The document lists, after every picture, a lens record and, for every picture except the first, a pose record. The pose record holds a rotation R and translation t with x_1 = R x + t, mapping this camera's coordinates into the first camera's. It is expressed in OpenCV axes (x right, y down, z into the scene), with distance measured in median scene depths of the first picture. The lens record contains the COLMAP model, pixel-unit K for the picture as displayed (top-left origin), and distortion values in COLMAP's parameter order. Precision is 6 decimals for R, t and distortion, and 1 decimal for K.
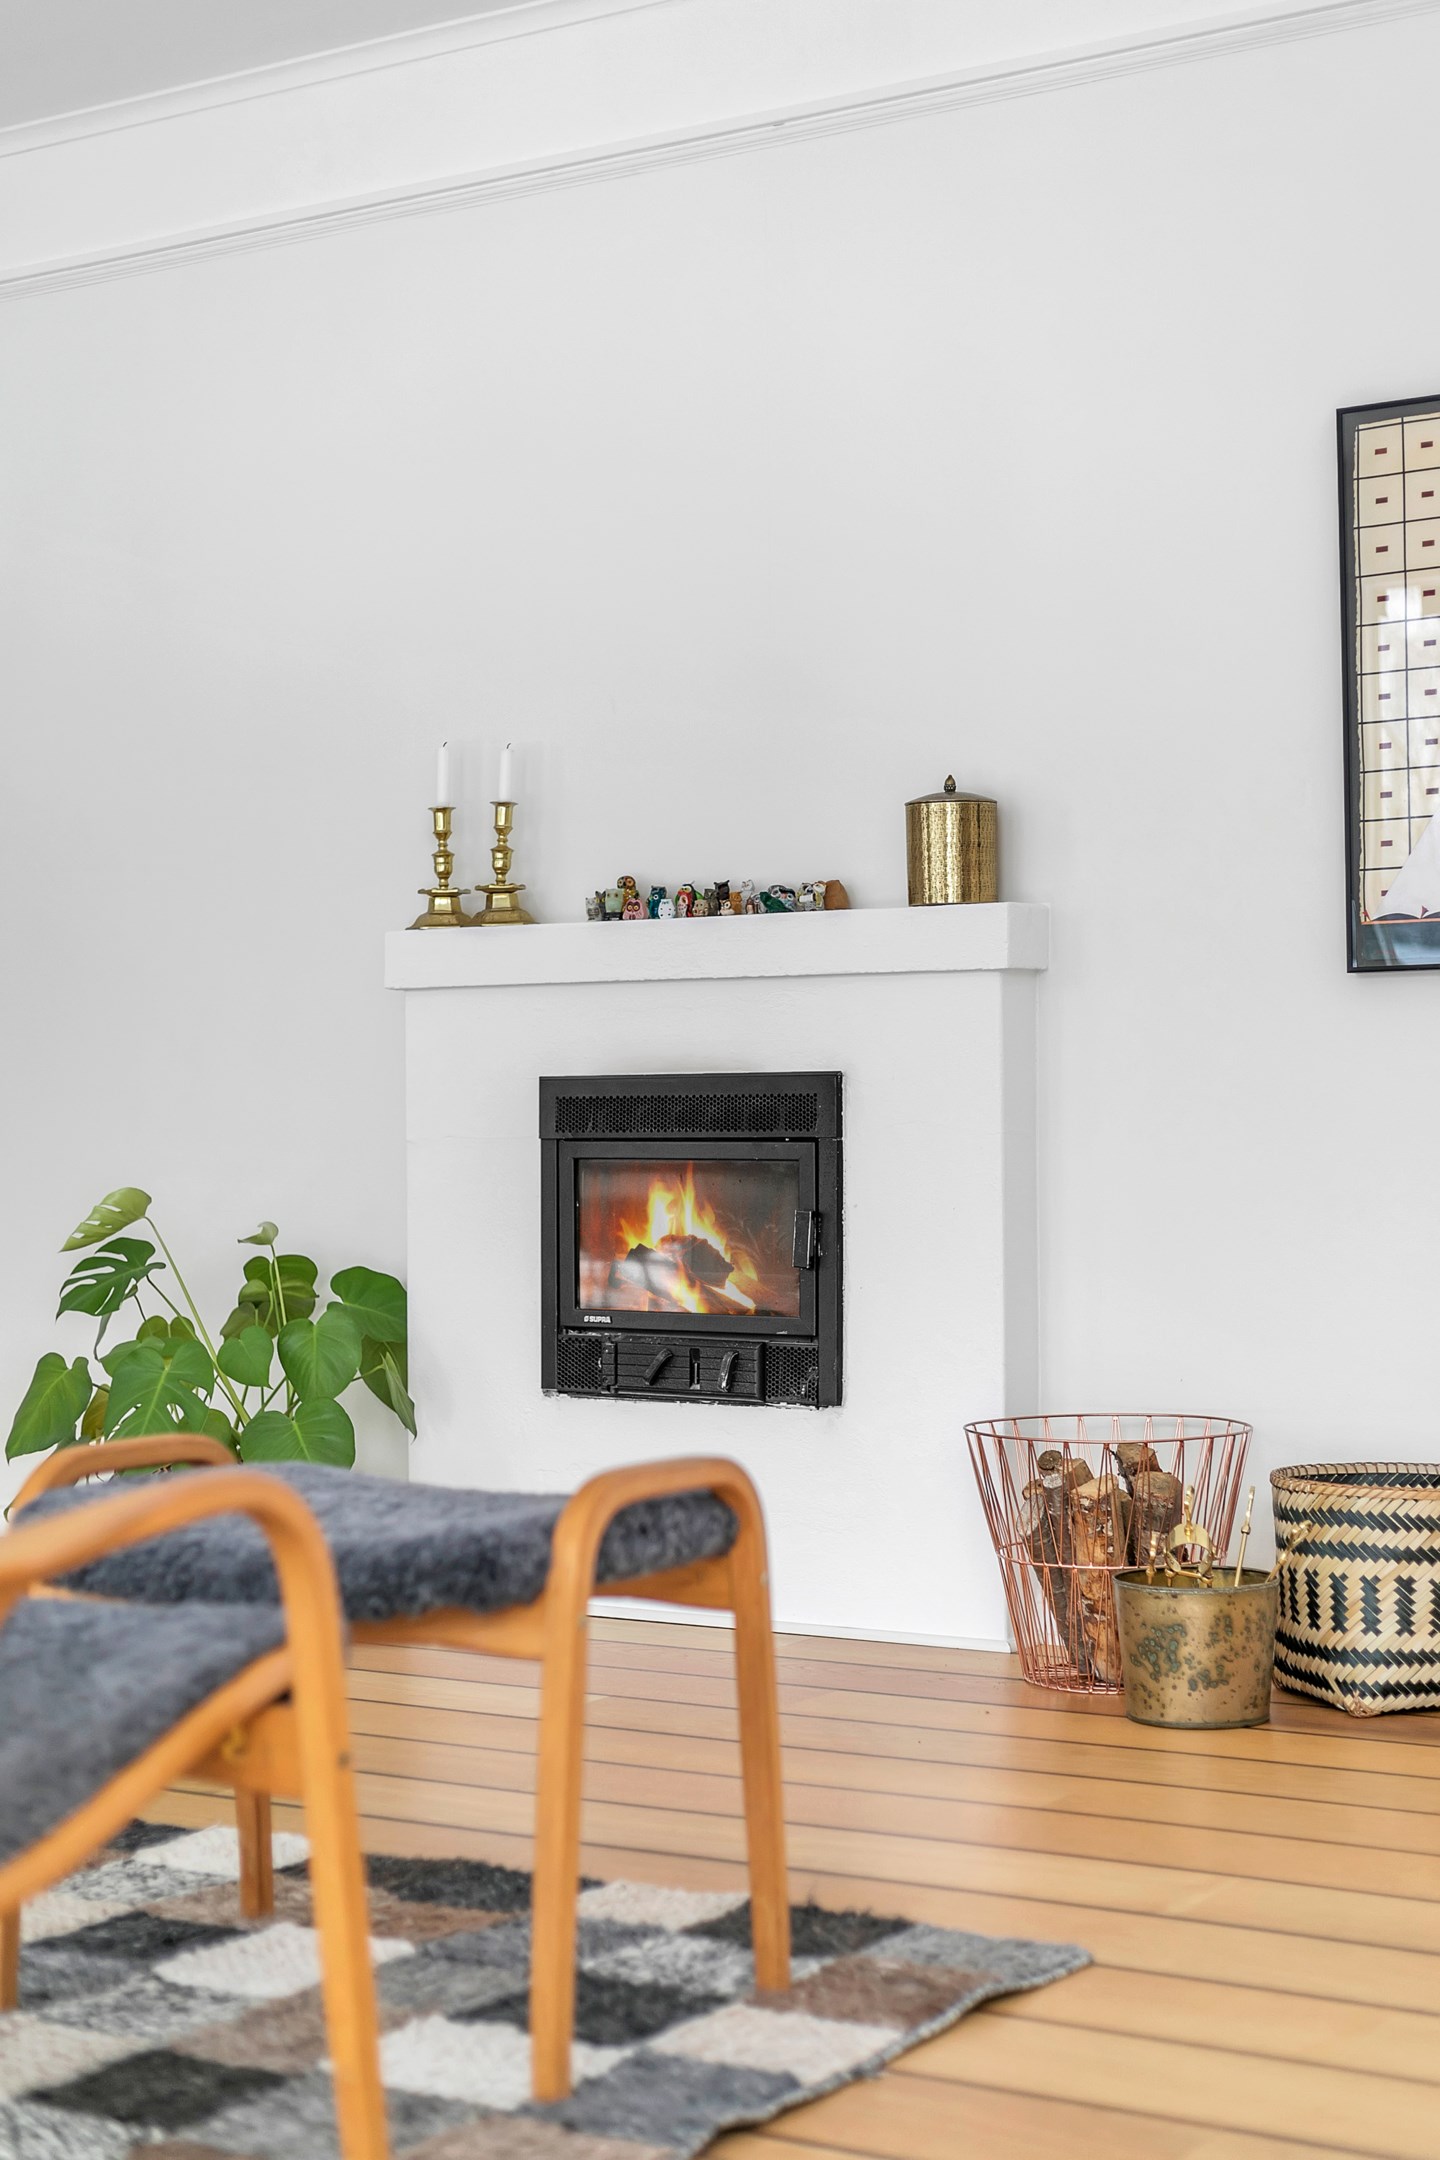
lens RADIAL K [[3278.2, 0, 720.0], [0, 3278.2, 1080.0], [0, 0, 1]] dist [0.019869, 0.096951]
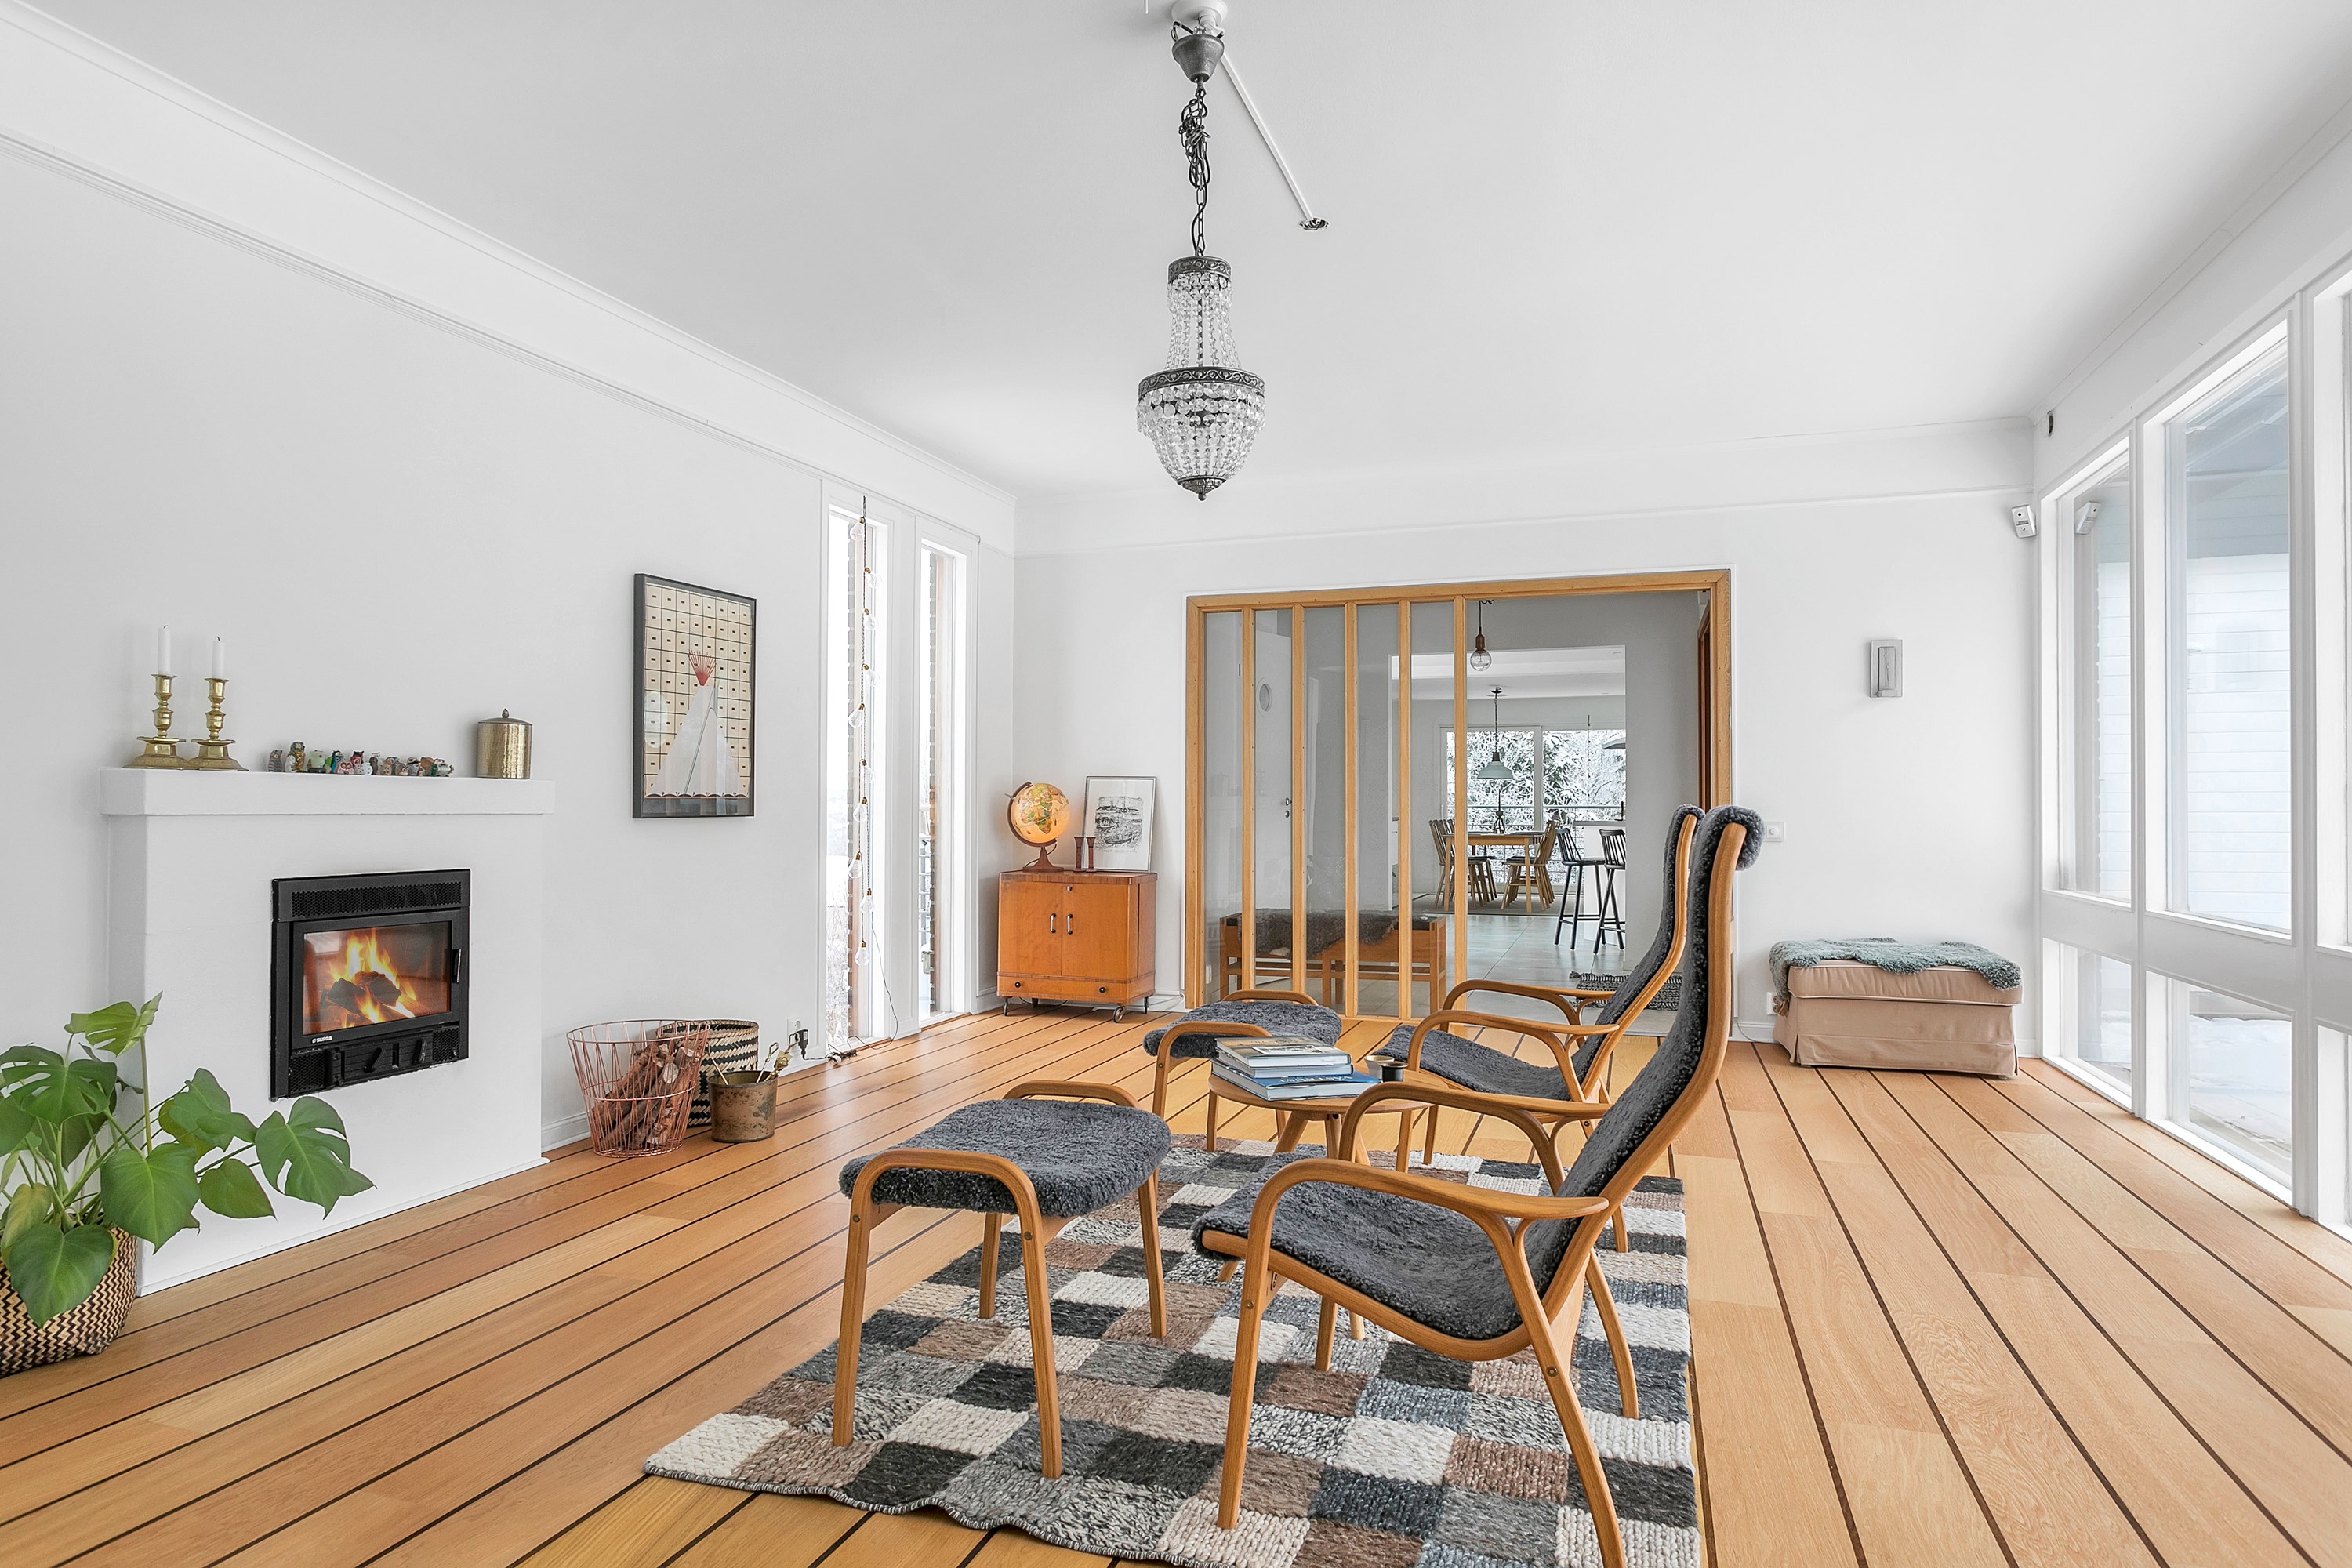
lens RADIAL K [[1414.8, 0, 1176.0], [0, 1414.8, 784.0], [0, 0, 1]] dist [-0.003078, -0.000939]
pose [[-0.245882, 0.030057, 0.968834, -0.766713], [-0.000281, 0.999517, -0.031080, -0.023946], [-0.969300, -0.007914, -0.245755, 0.789869]]
